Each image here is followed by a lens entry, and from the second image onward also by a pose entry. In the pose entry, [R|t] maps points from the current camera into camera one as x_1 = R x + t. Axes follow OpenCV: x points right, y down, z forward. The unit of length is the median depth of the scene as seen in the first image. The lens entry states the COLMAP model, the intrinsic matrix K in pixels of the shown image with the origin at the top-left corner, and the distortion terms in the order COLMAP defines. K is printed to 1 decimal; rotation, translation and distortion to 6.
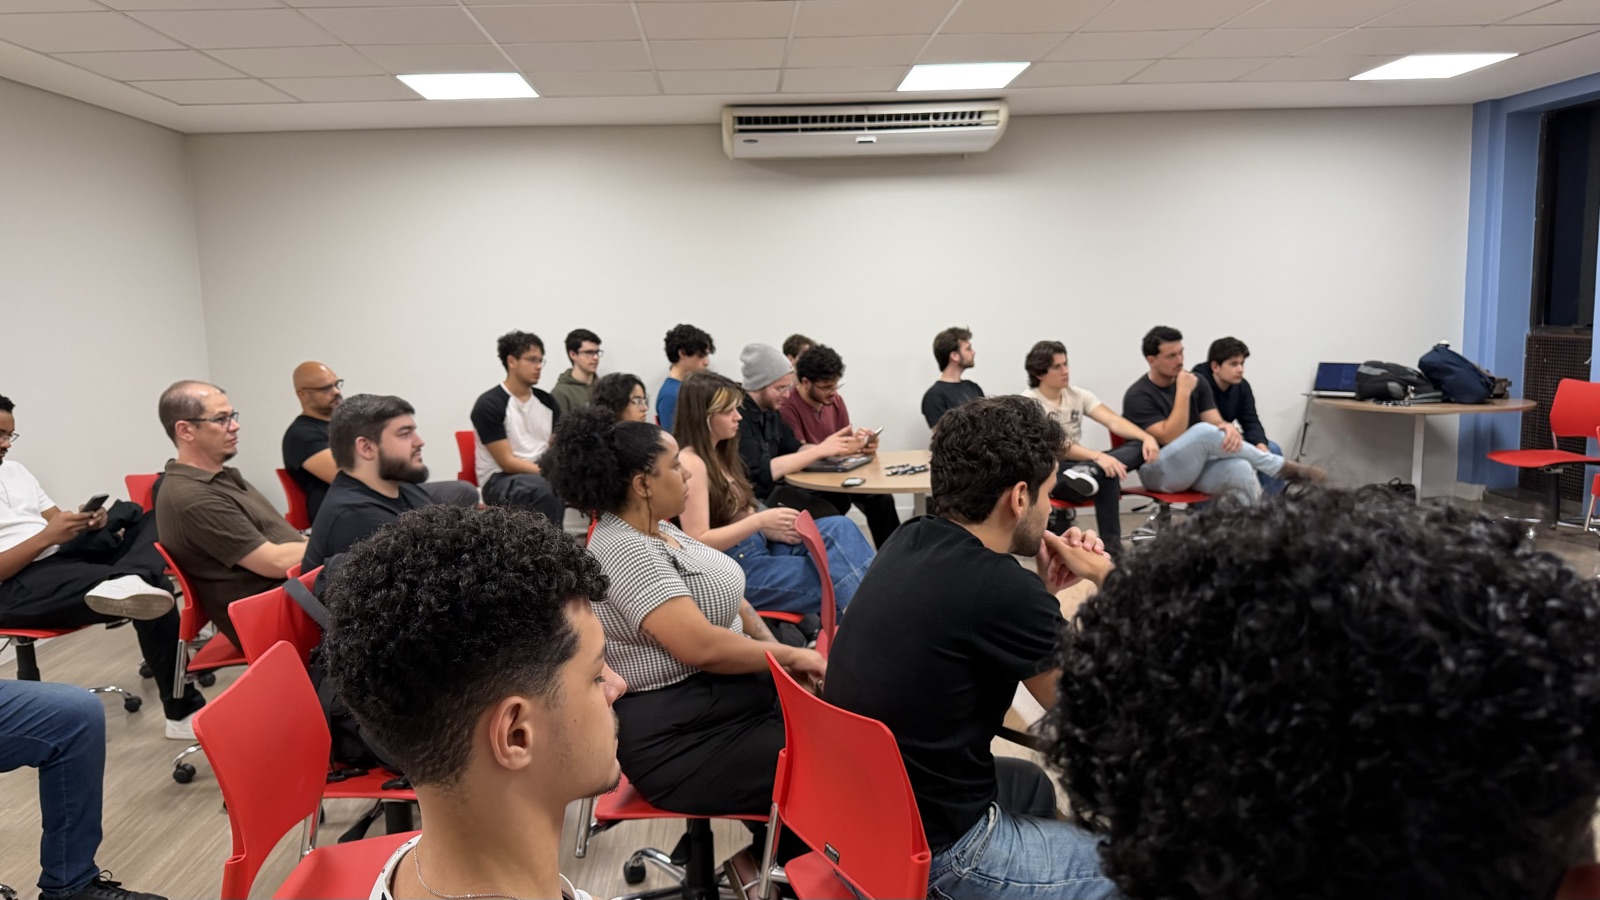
lens RADIAL K [[1129.9, 0, 788.4], [0, 1129.9, 435.3], [0, 0, 1]] dist [0.070611, -0.070363]
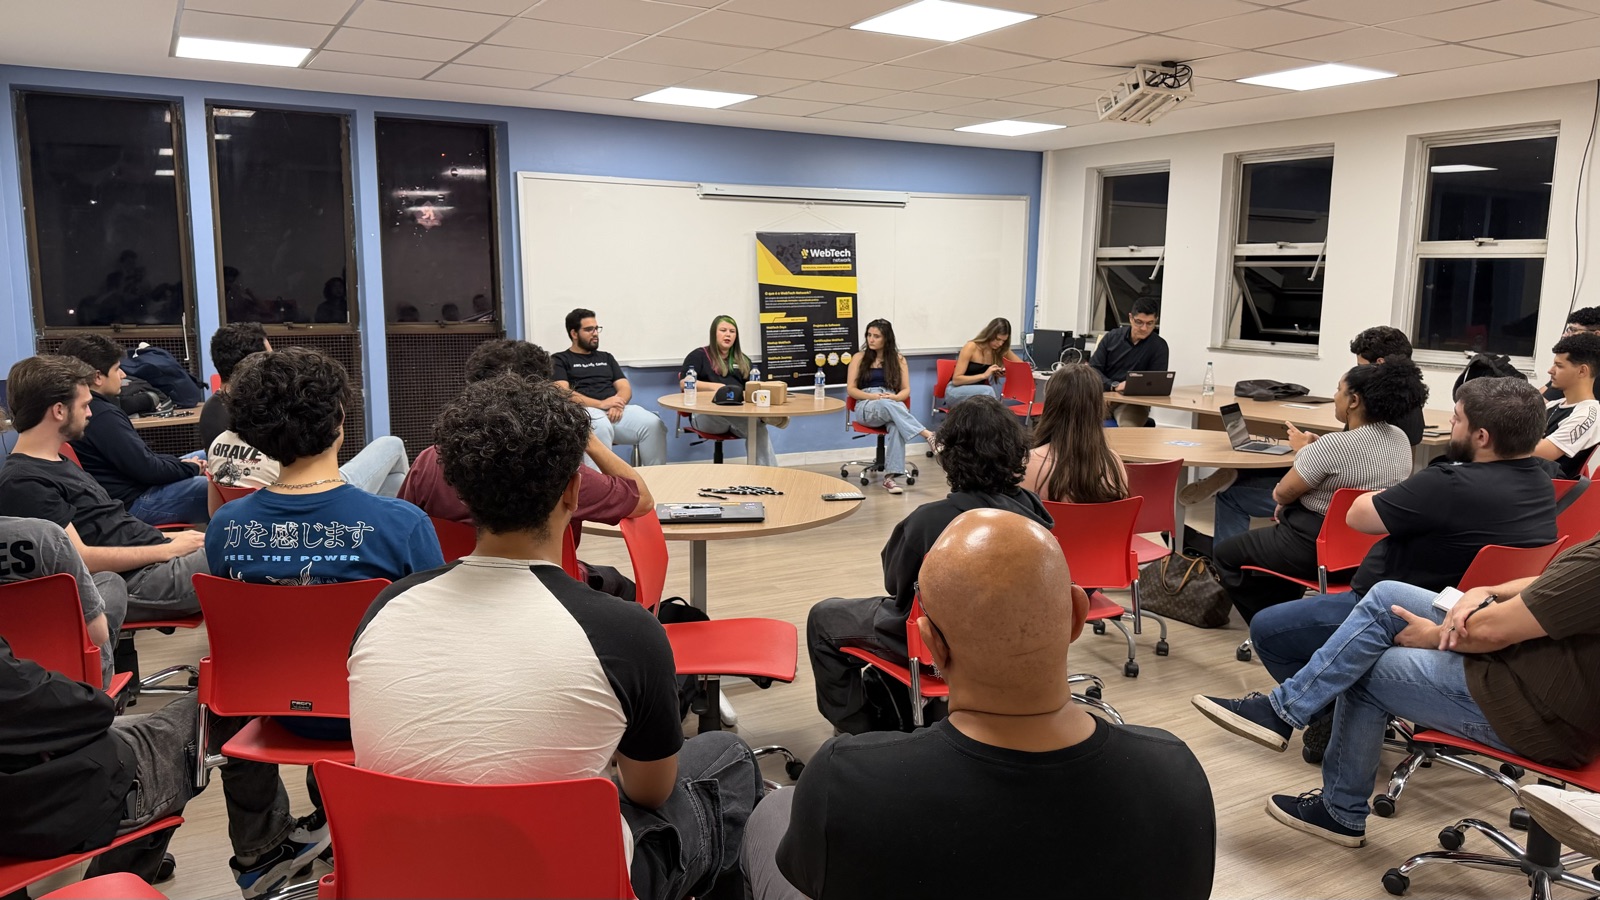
lens RADIAL K [[1129.9, 0, 801.7], [0, 1129.9, 464.6], [0, 0, 1]] dist [0.070611, -0.070363]
pose [[-0.457260, -0.121873, 0.880943, -0.404647], [0.104704, 0.976299, 0.189412, -0.092141], [-0.883148, 0.178849, -0.433662, 0.823757]]
